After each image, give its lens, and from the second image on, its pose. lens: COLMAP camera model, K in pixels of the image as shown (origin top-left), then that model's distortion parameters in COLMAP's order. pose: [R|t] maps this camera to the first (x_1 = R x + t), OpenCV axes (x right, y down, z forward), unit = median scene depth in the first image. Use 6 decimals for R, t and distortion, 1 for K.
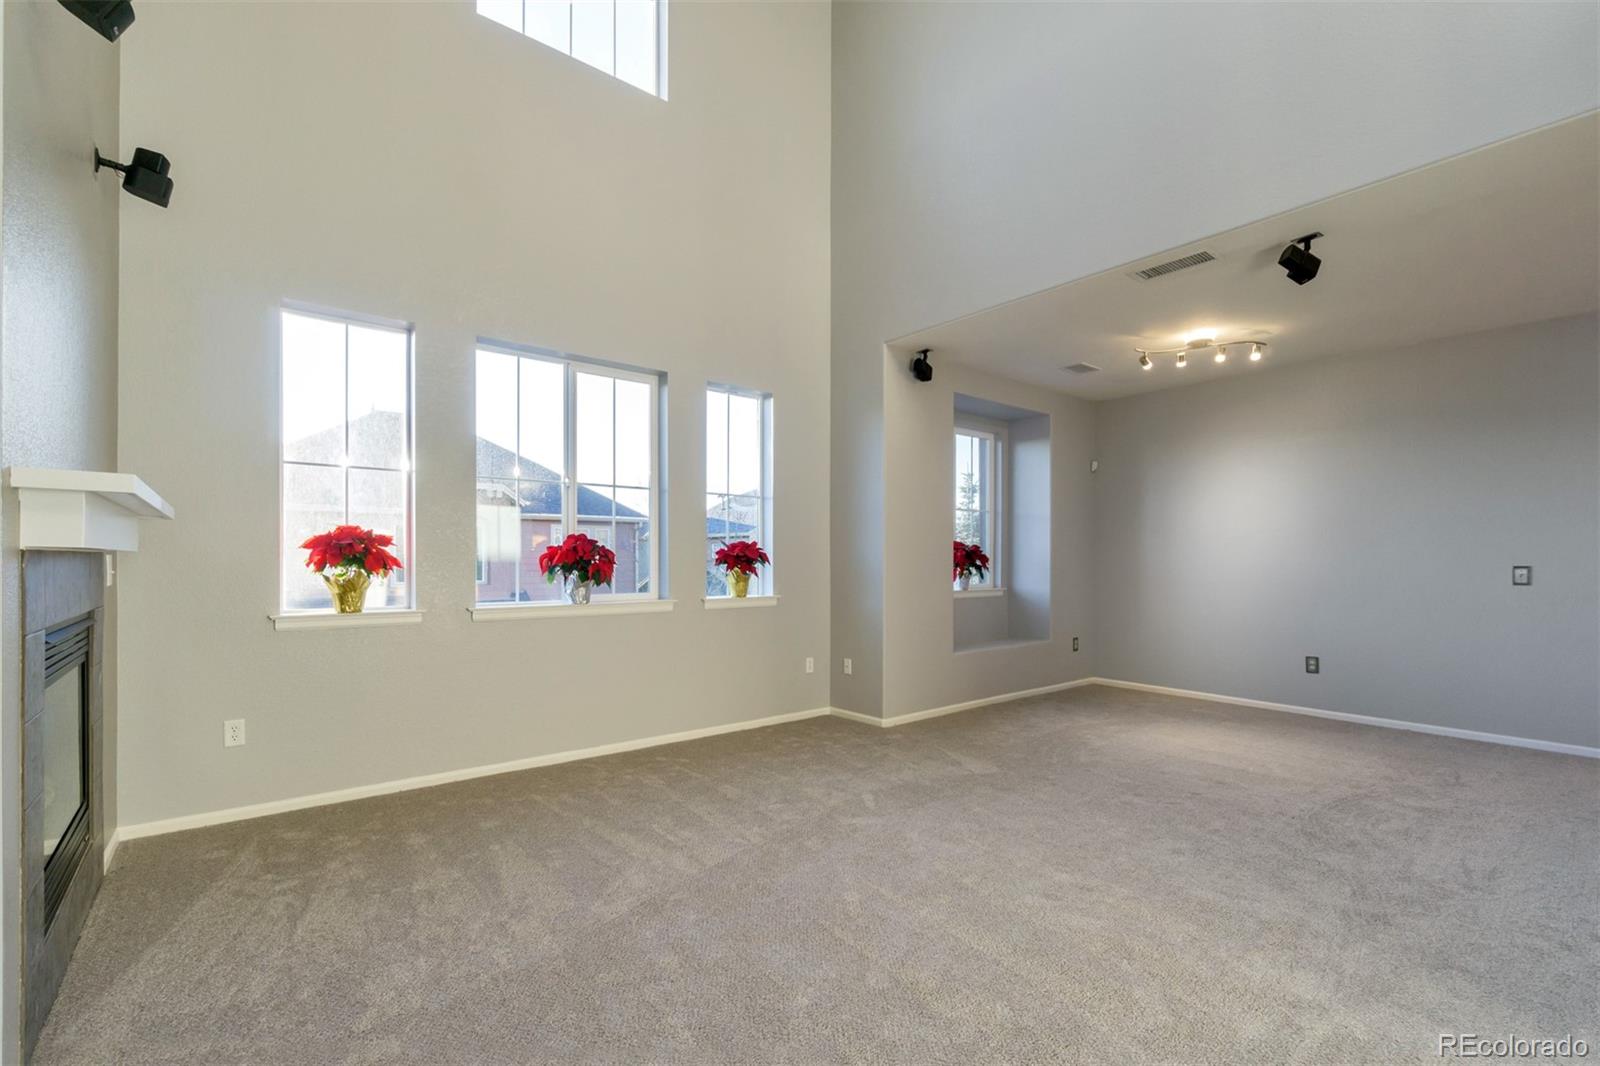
lens RADIAL K [[702.1, 0, 774.7], [0, 702.1, 558.7], [0, 0, 1]] dist [-0.007745, 0.003919]
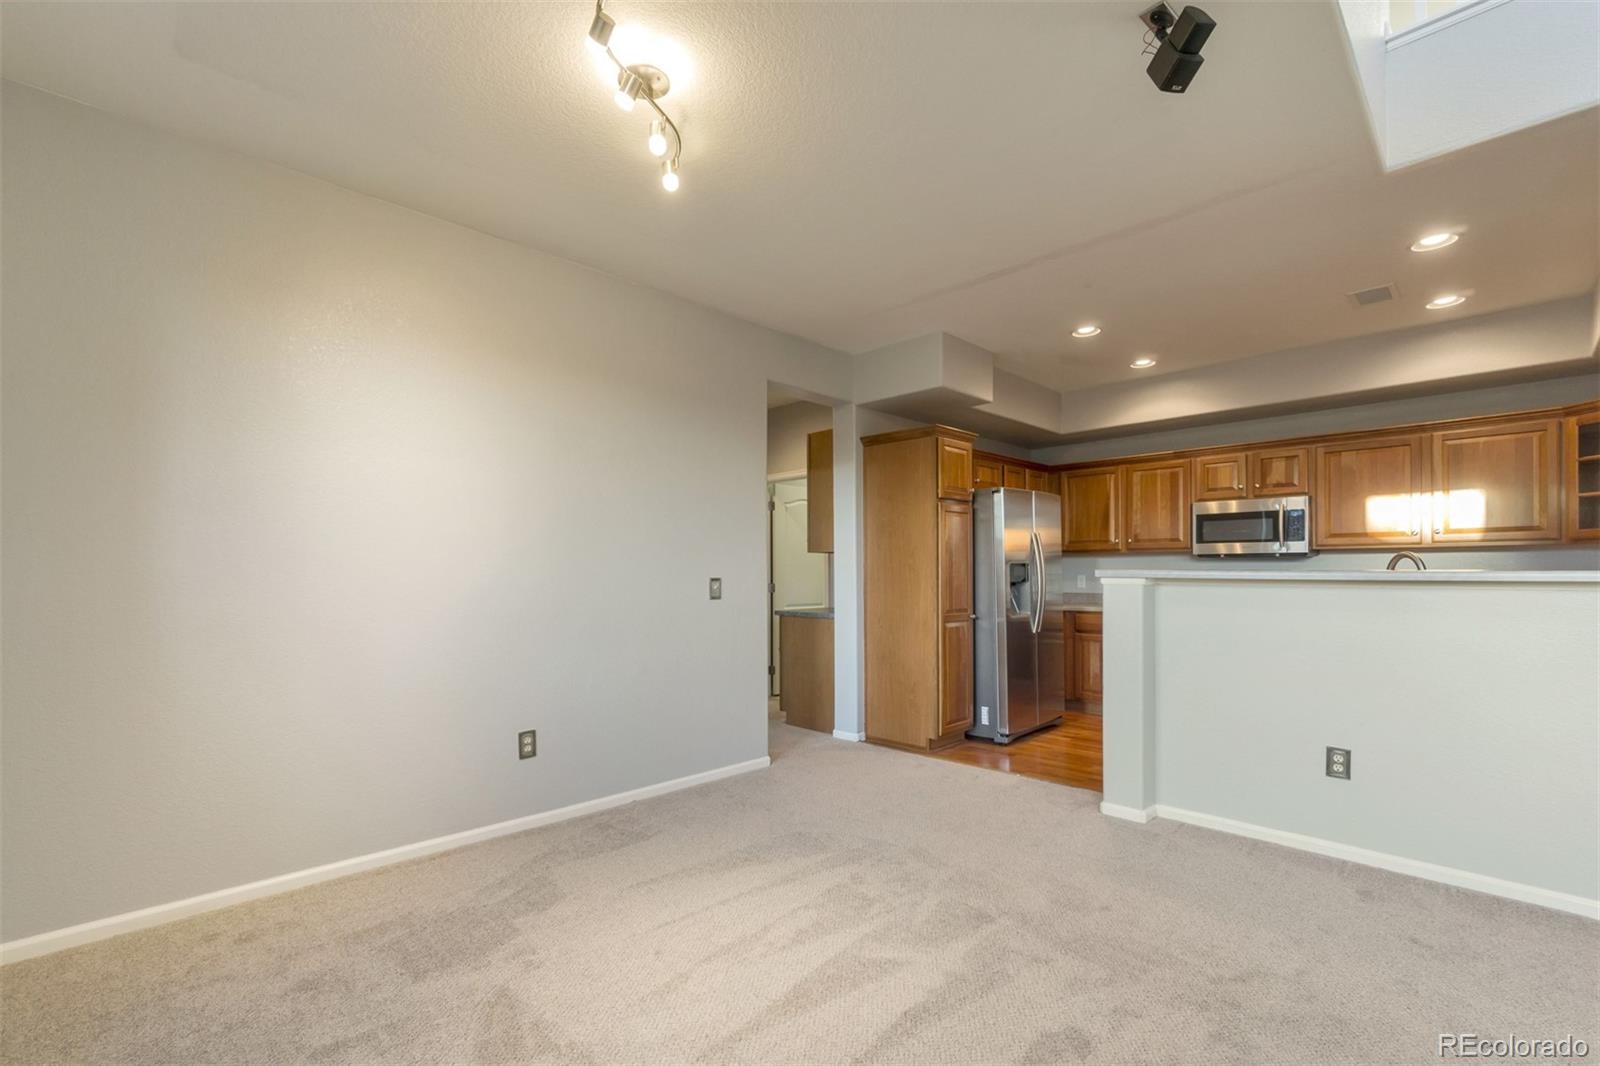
lens RADIAL K [[702.1, 0, 791.5], [0, 702.1, 565.8], [0, 0, 1]] dist [-0.007745, 0.003919]
pose [[-0.111296, 0.007487, 0.993759, 0.157778], [0.005652, 0.999960, -0.006901, 0.002001], [-0.993771, 0.004849, -0.111334, 0.974994]]
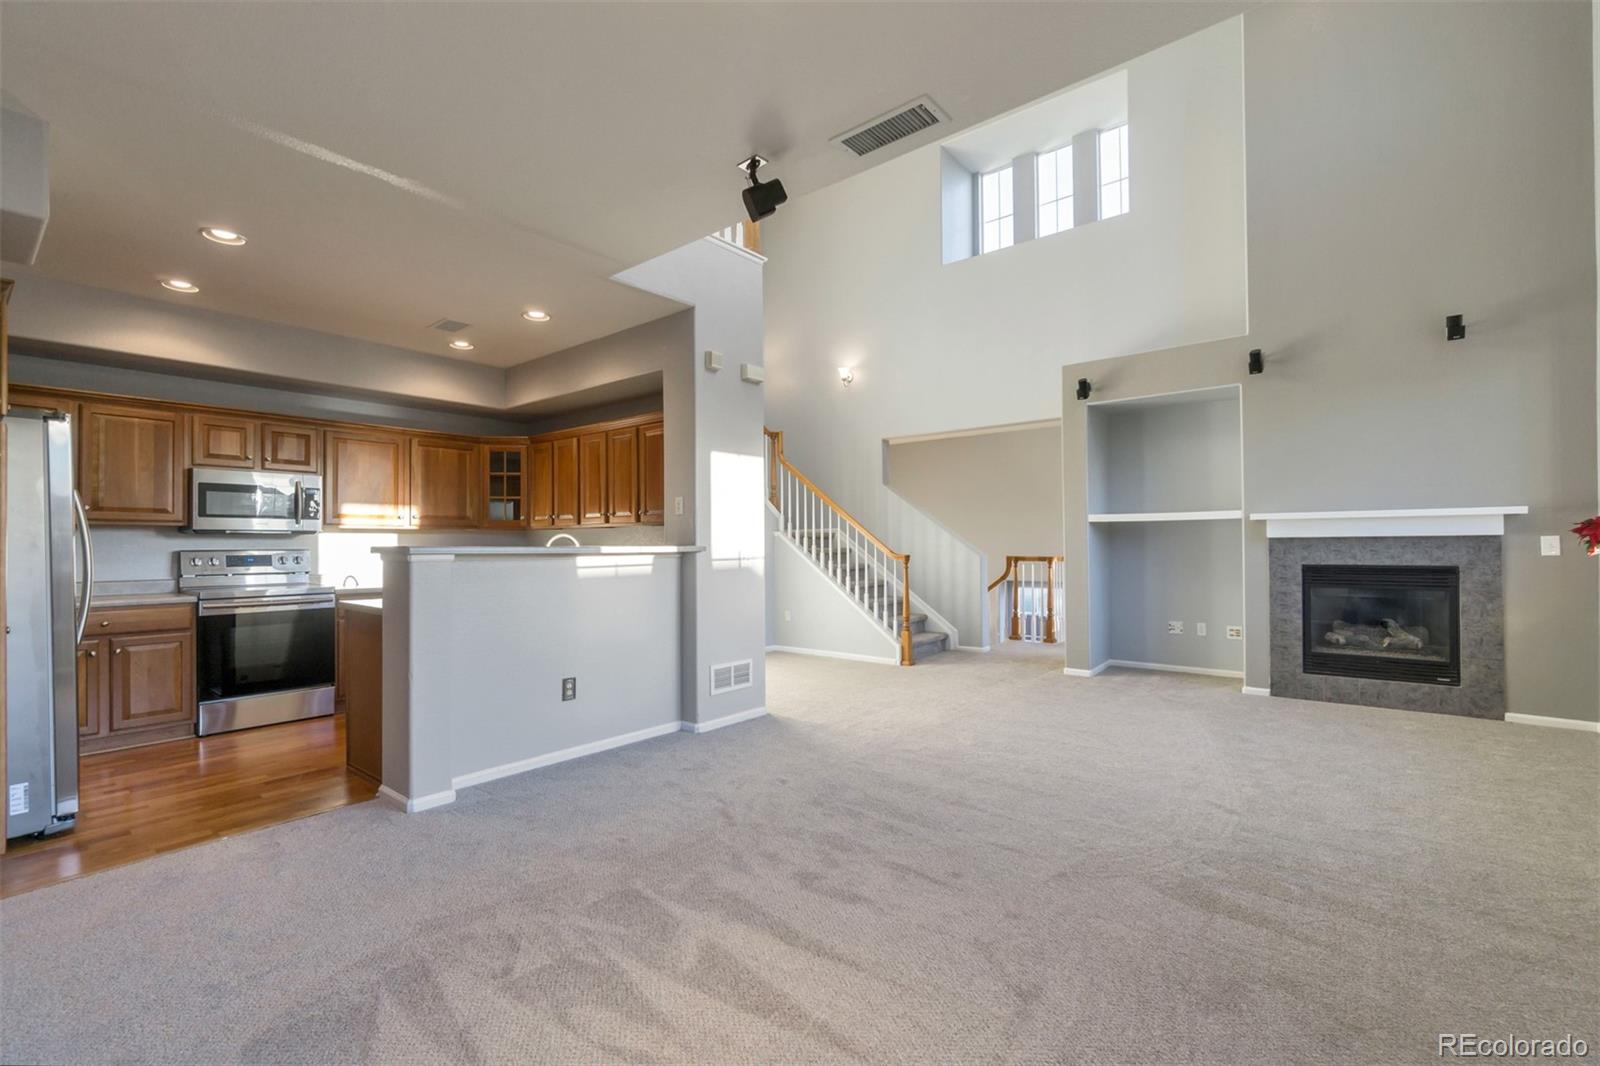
lens RADIAL K [[702.1, 0, 782.5], [0, 702.1, 537.4], [0, 0, 1]] dist [-0.007745, 0.003919]
pose [[-0.977938, 0.002917, -0.208876, 0.647947], [0.004713, 0.999956, -0.008101, 0.001432], [0.208844, -0.008906, -0.977909, 1.304170]]
